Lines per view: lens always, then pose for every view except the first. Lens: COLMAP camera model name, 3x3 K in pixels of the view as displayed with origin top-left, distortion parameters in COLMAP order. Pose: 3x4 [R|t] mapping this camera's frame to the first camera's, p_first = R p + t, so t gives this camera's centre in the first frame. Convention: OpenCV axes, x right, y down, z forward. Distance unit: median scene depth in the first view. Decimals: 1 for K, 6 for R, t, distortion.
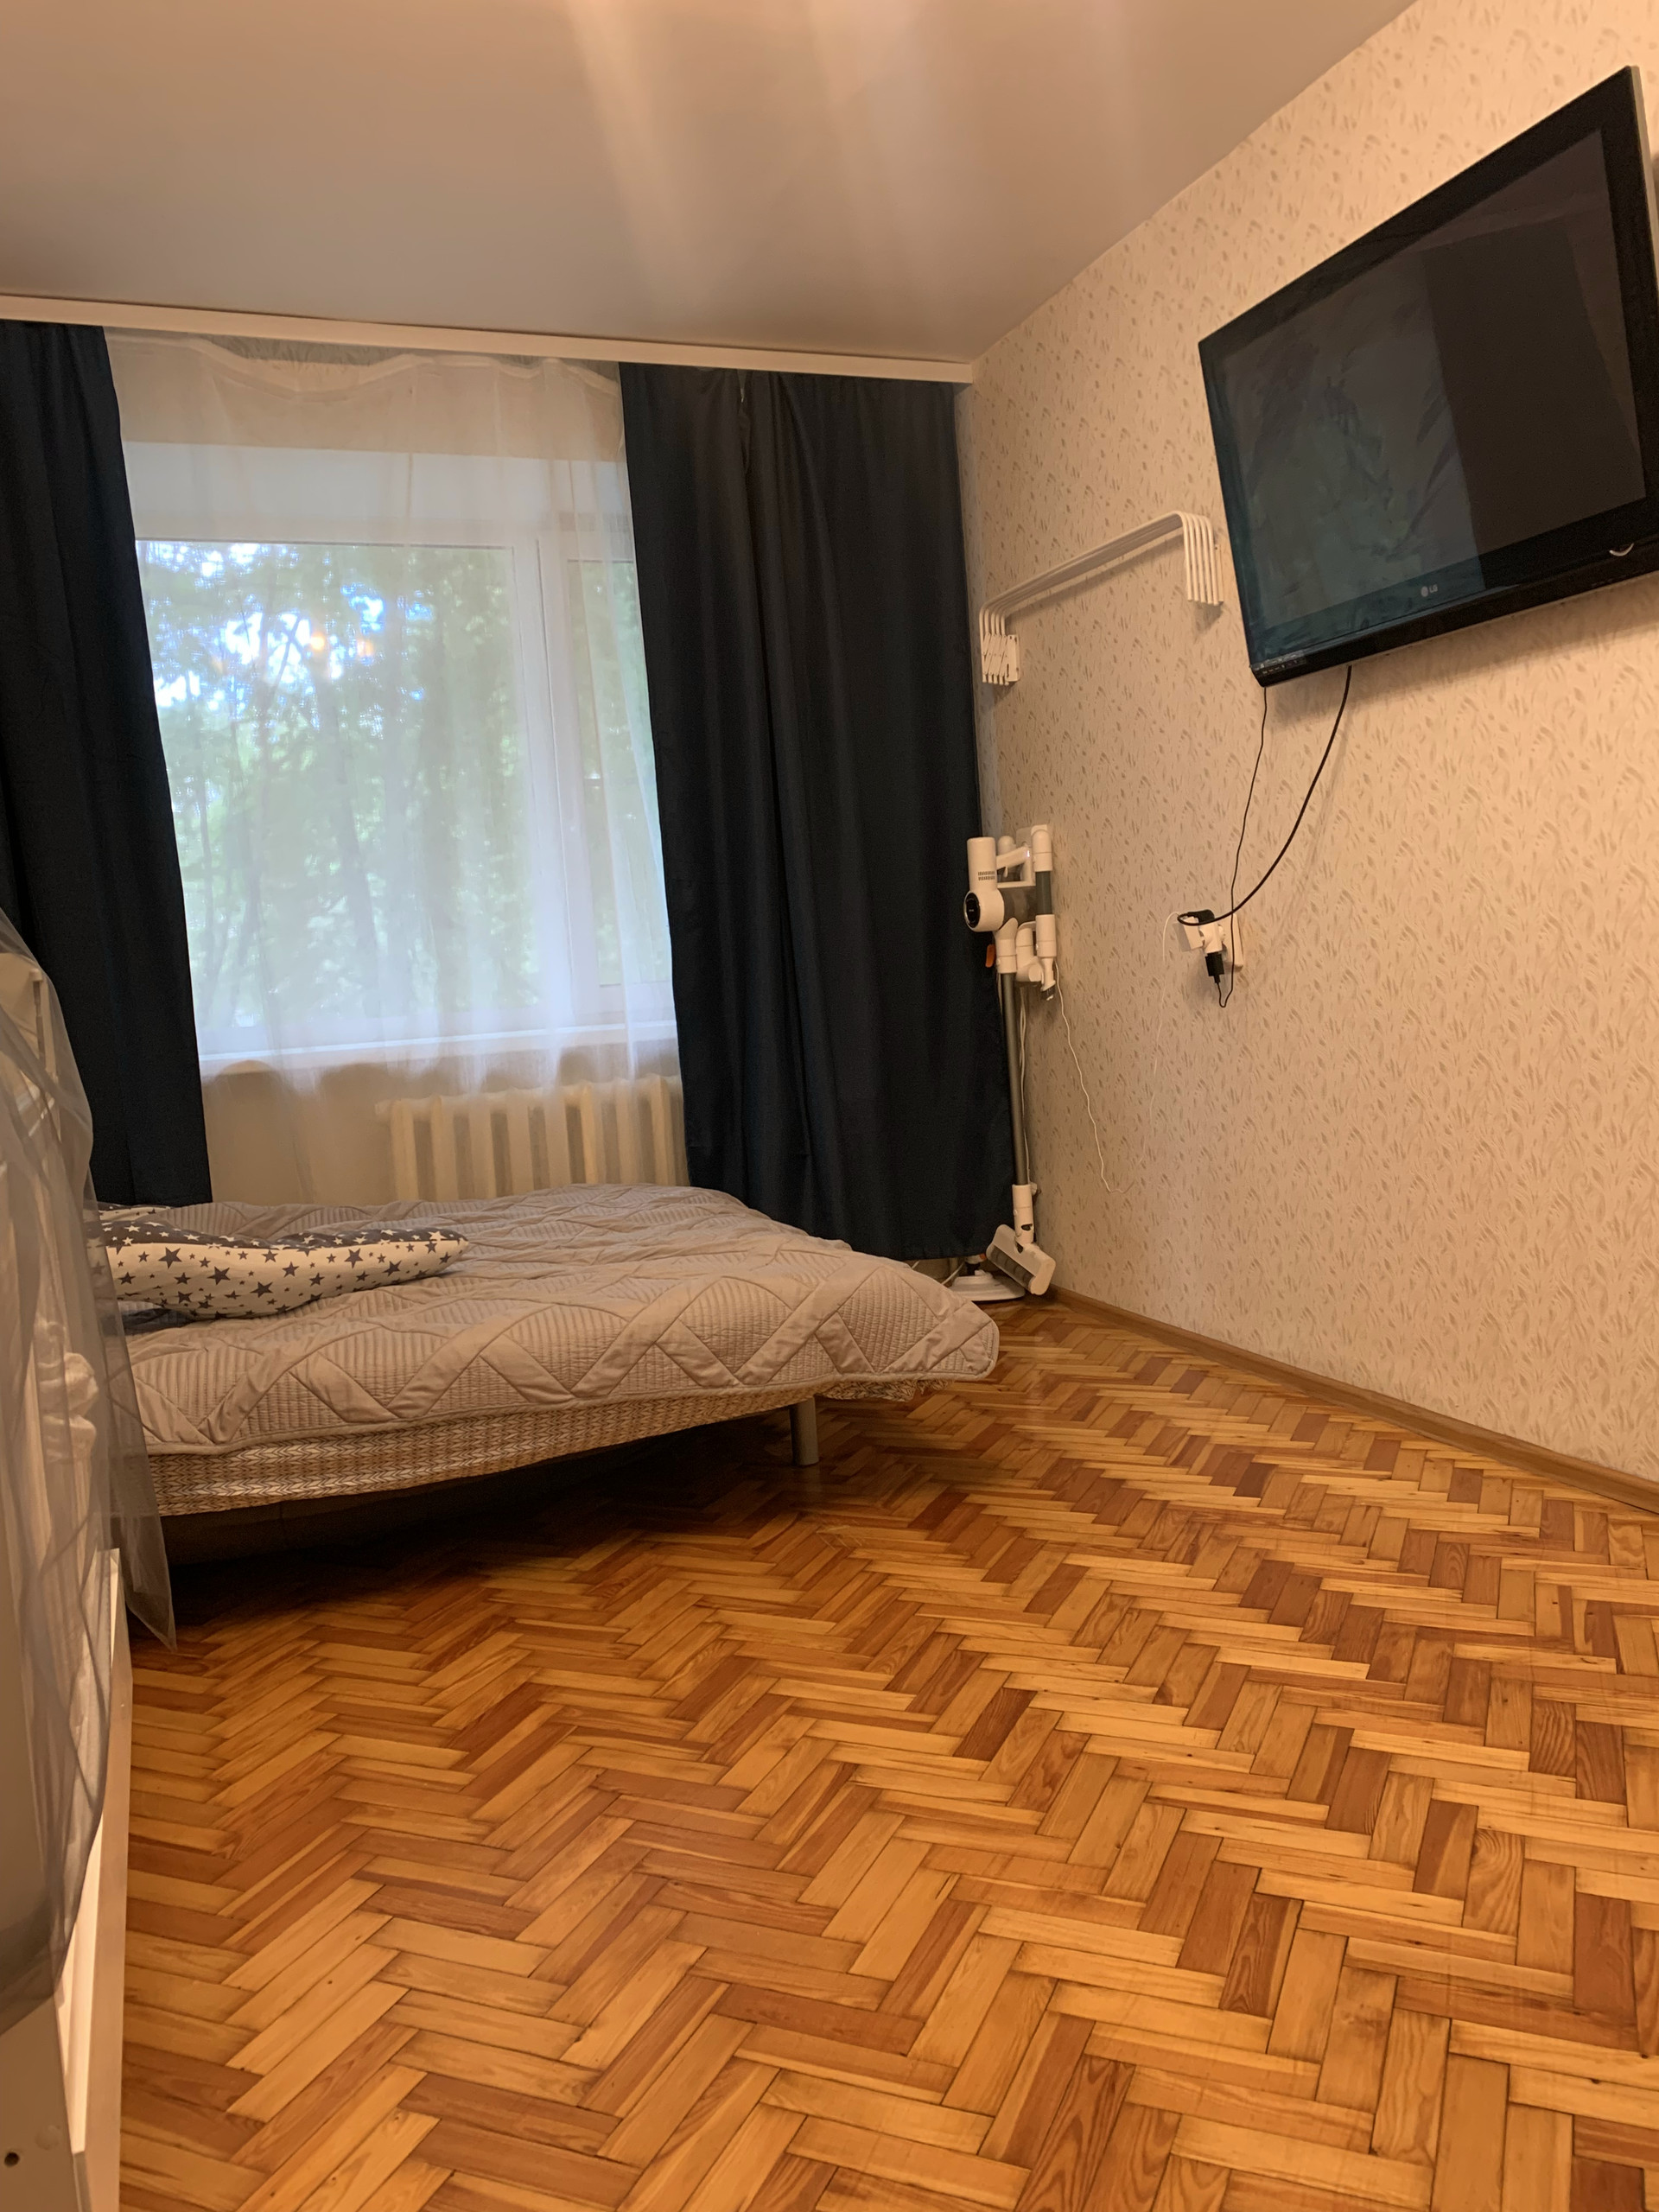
lens RADIAL K [[1658.2, 0, 829.3], [0, 1658.2, 1137.0], [0, 0, 1]] dist [0.077353, -0.170936]
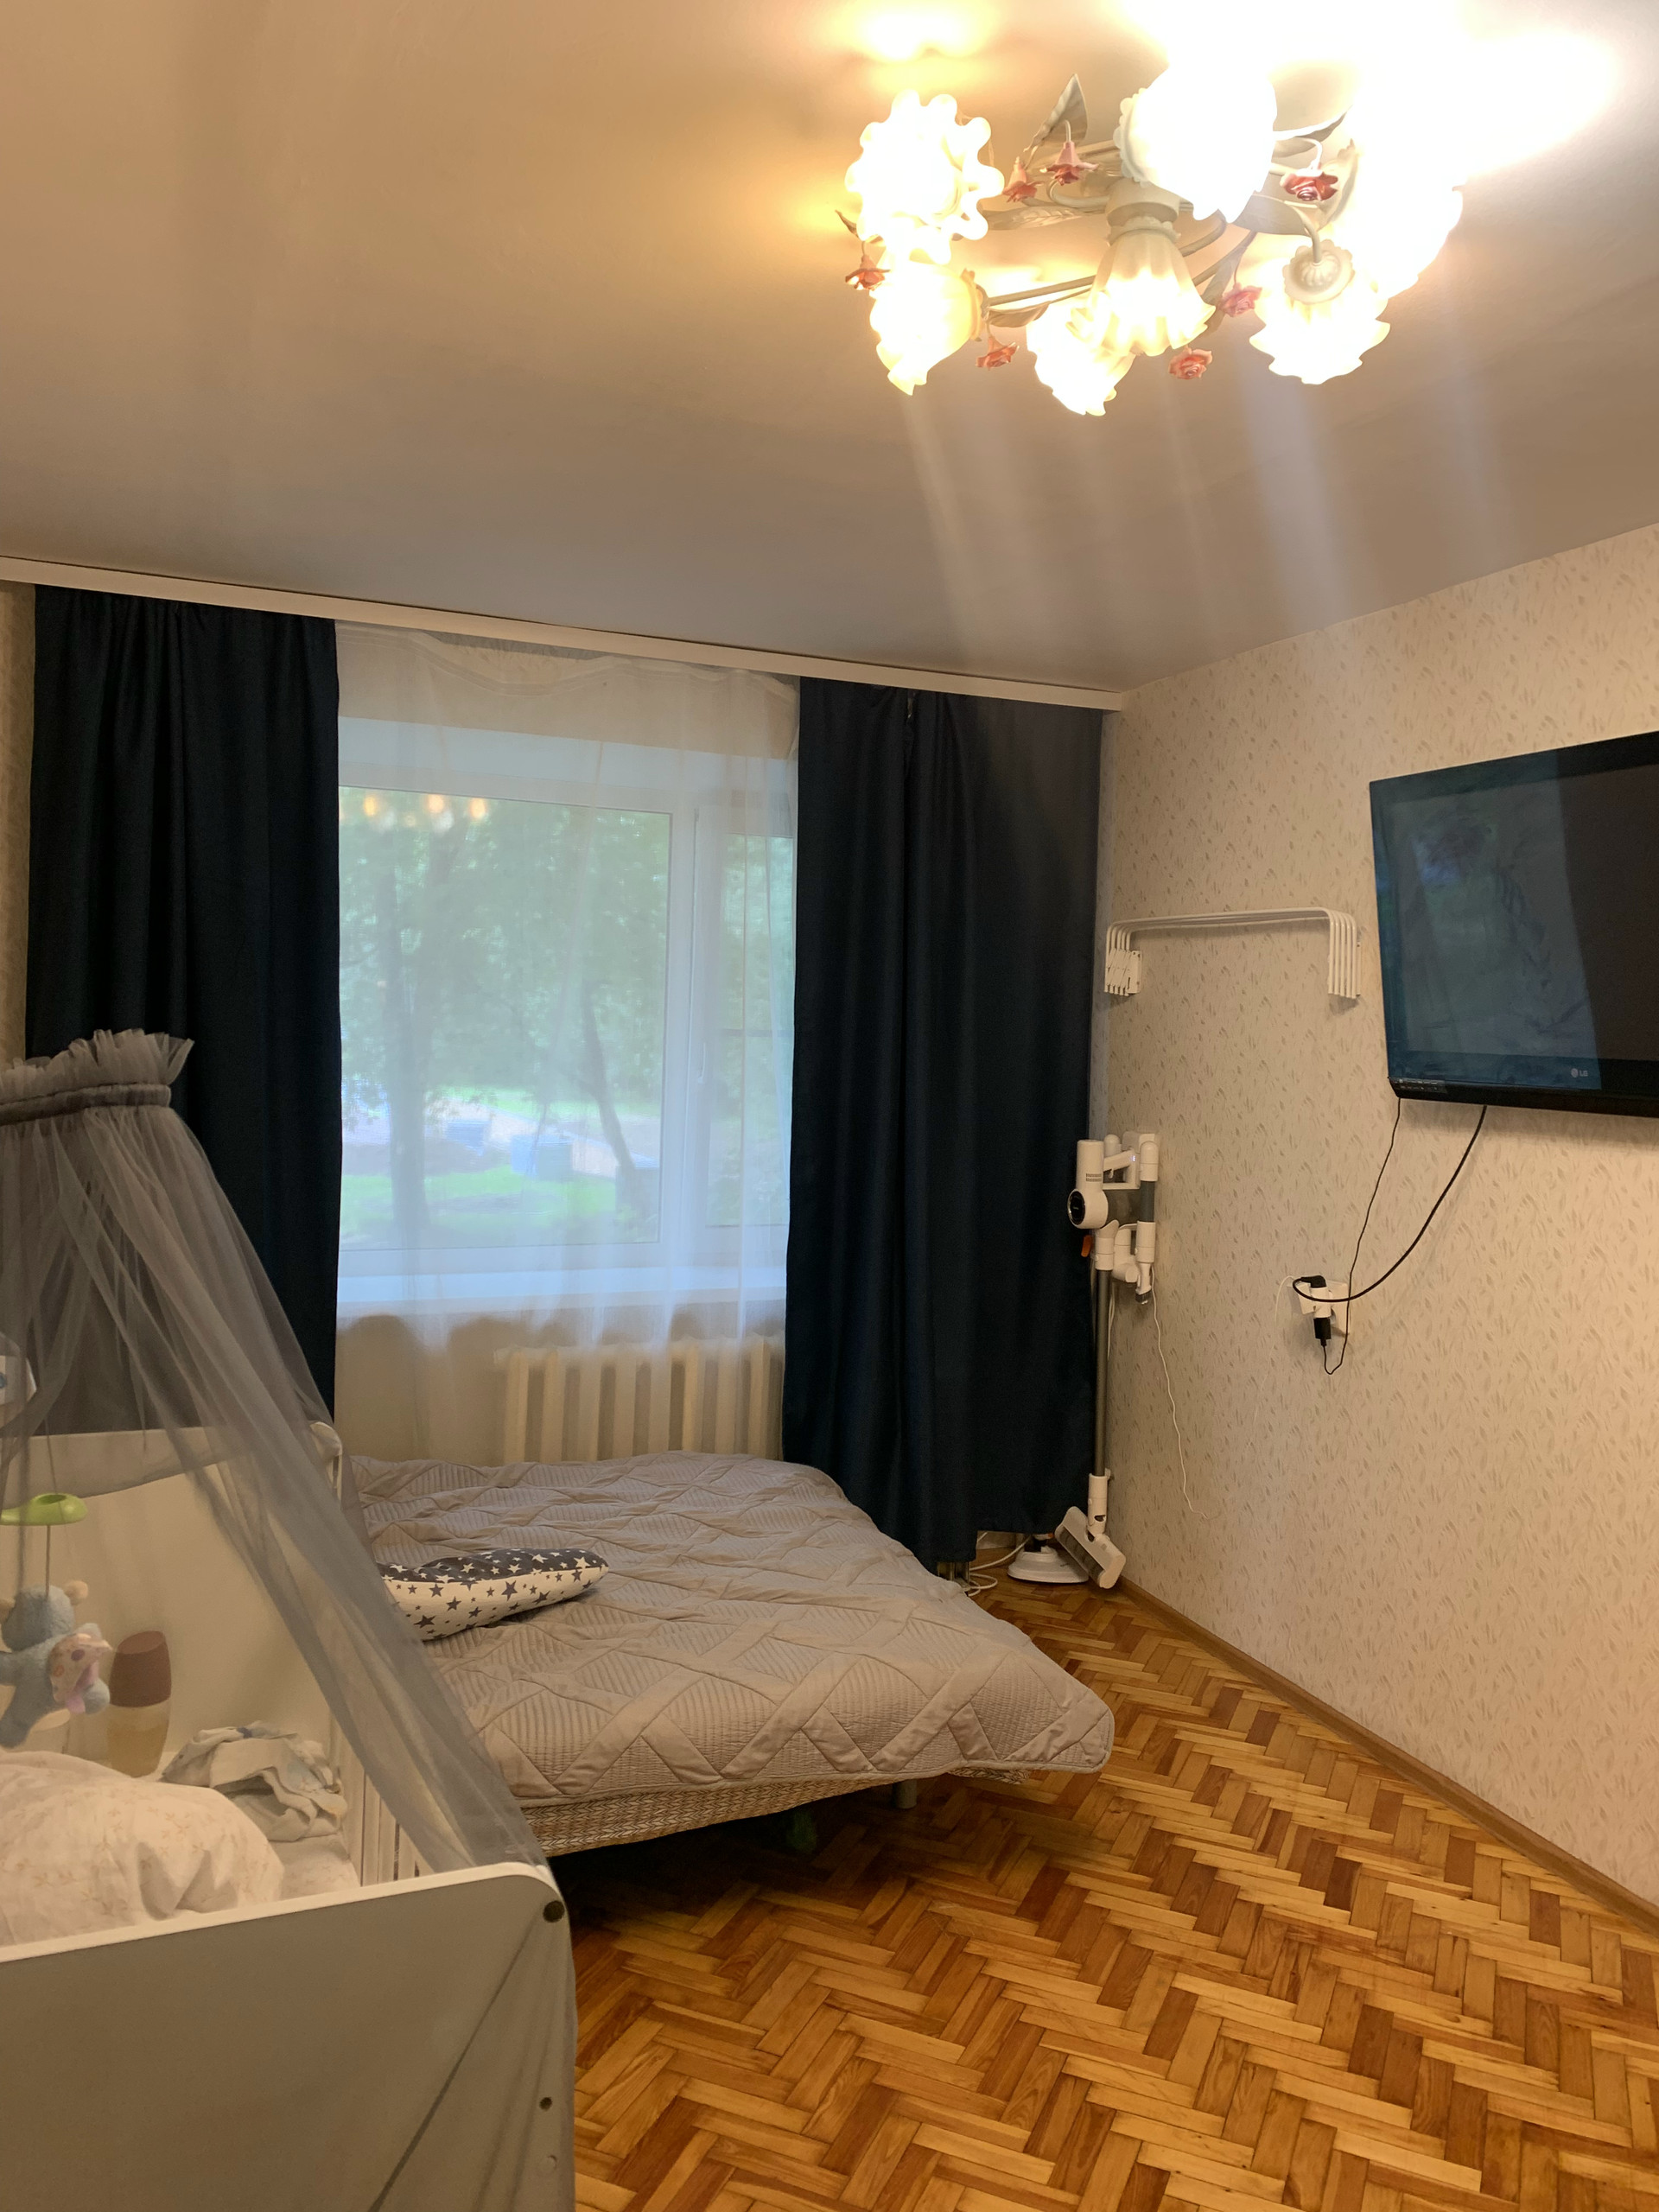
lens RADIAL K [[1669.1, 0, 829.5], [0, 1669.1, 1106.0], [0, 0, 1]] dist [0.004897, 0.000703]
pose [[0.994753, 0.101838, 0.009721, -0.129714], [-0.101232, 0.993605, -0.050003, -0.202655], [-0.014751, 0.048756, 0.998702, -0.066987]]
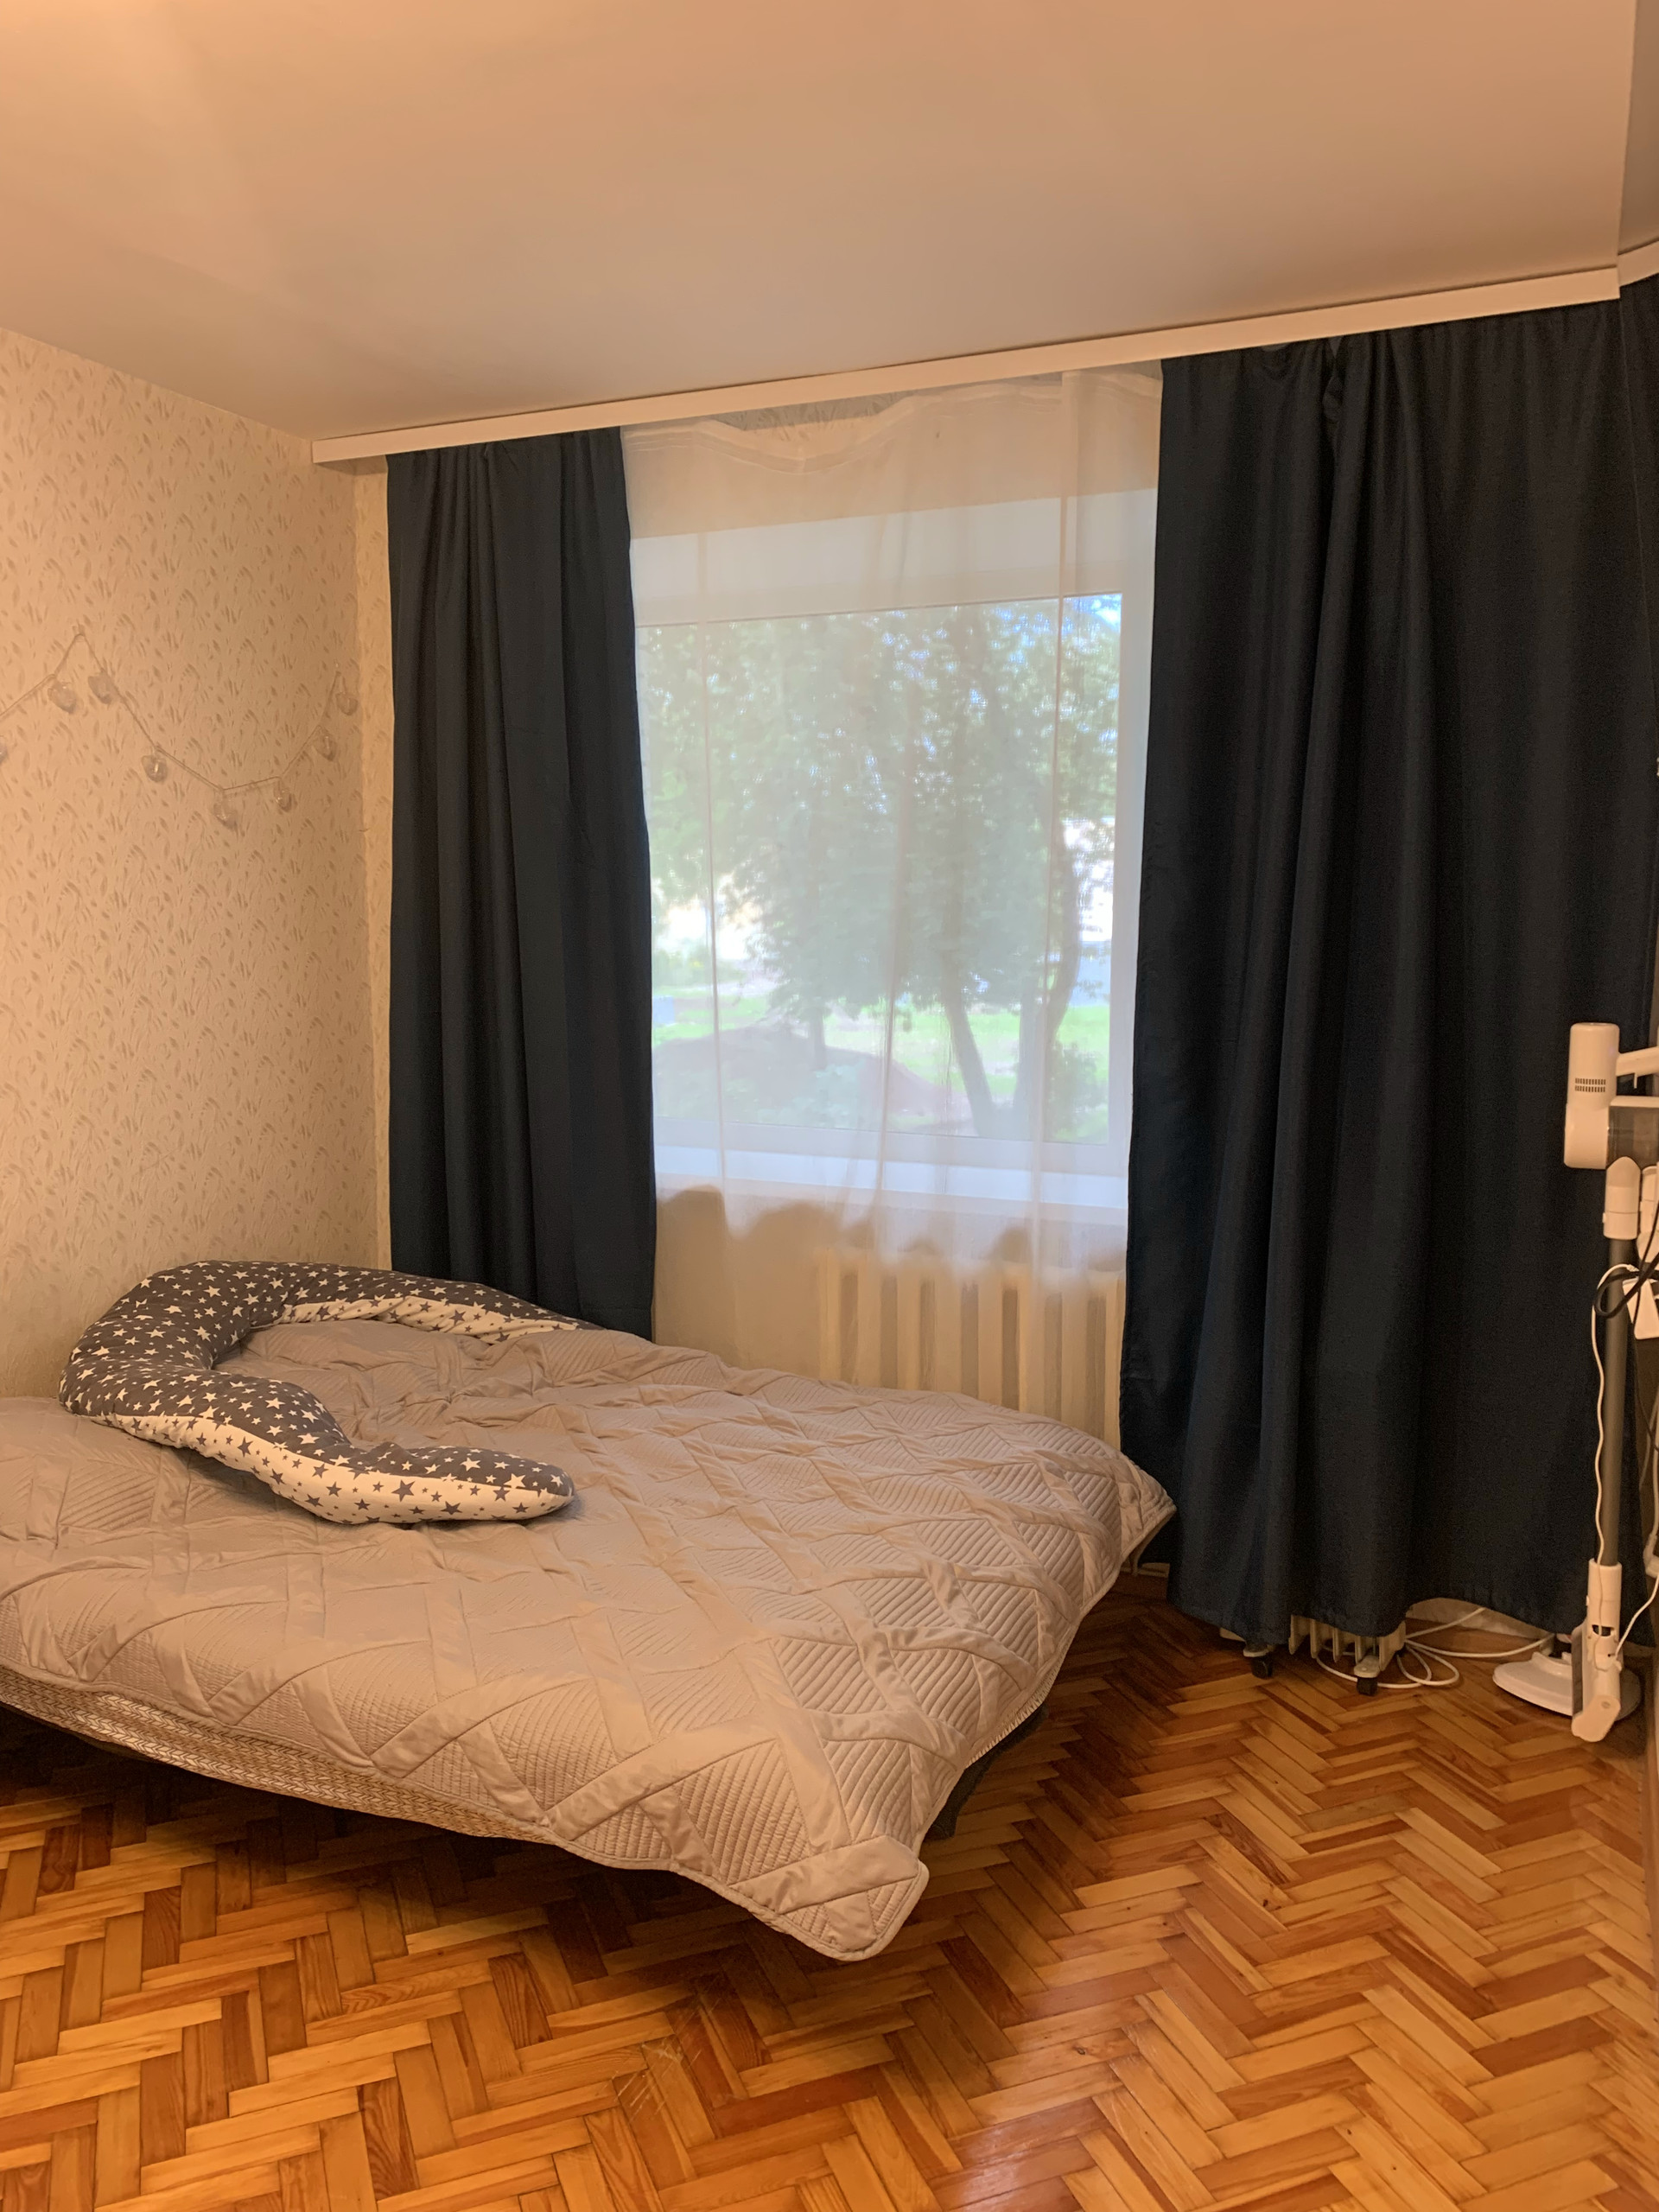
lens RADIAL K [[1657.3, 0, 829.6], [0, 1657.3, 1135.7], [0, 0, 1]] dist [0.023699, -0.001404]
pose [[0.705194, 0.168166, -0.688783, 0.503319], [-0.122325, 0.985755, 0.115432, -0.266806], [0.698382, 0.002853, 0.715719, 0.512312]]
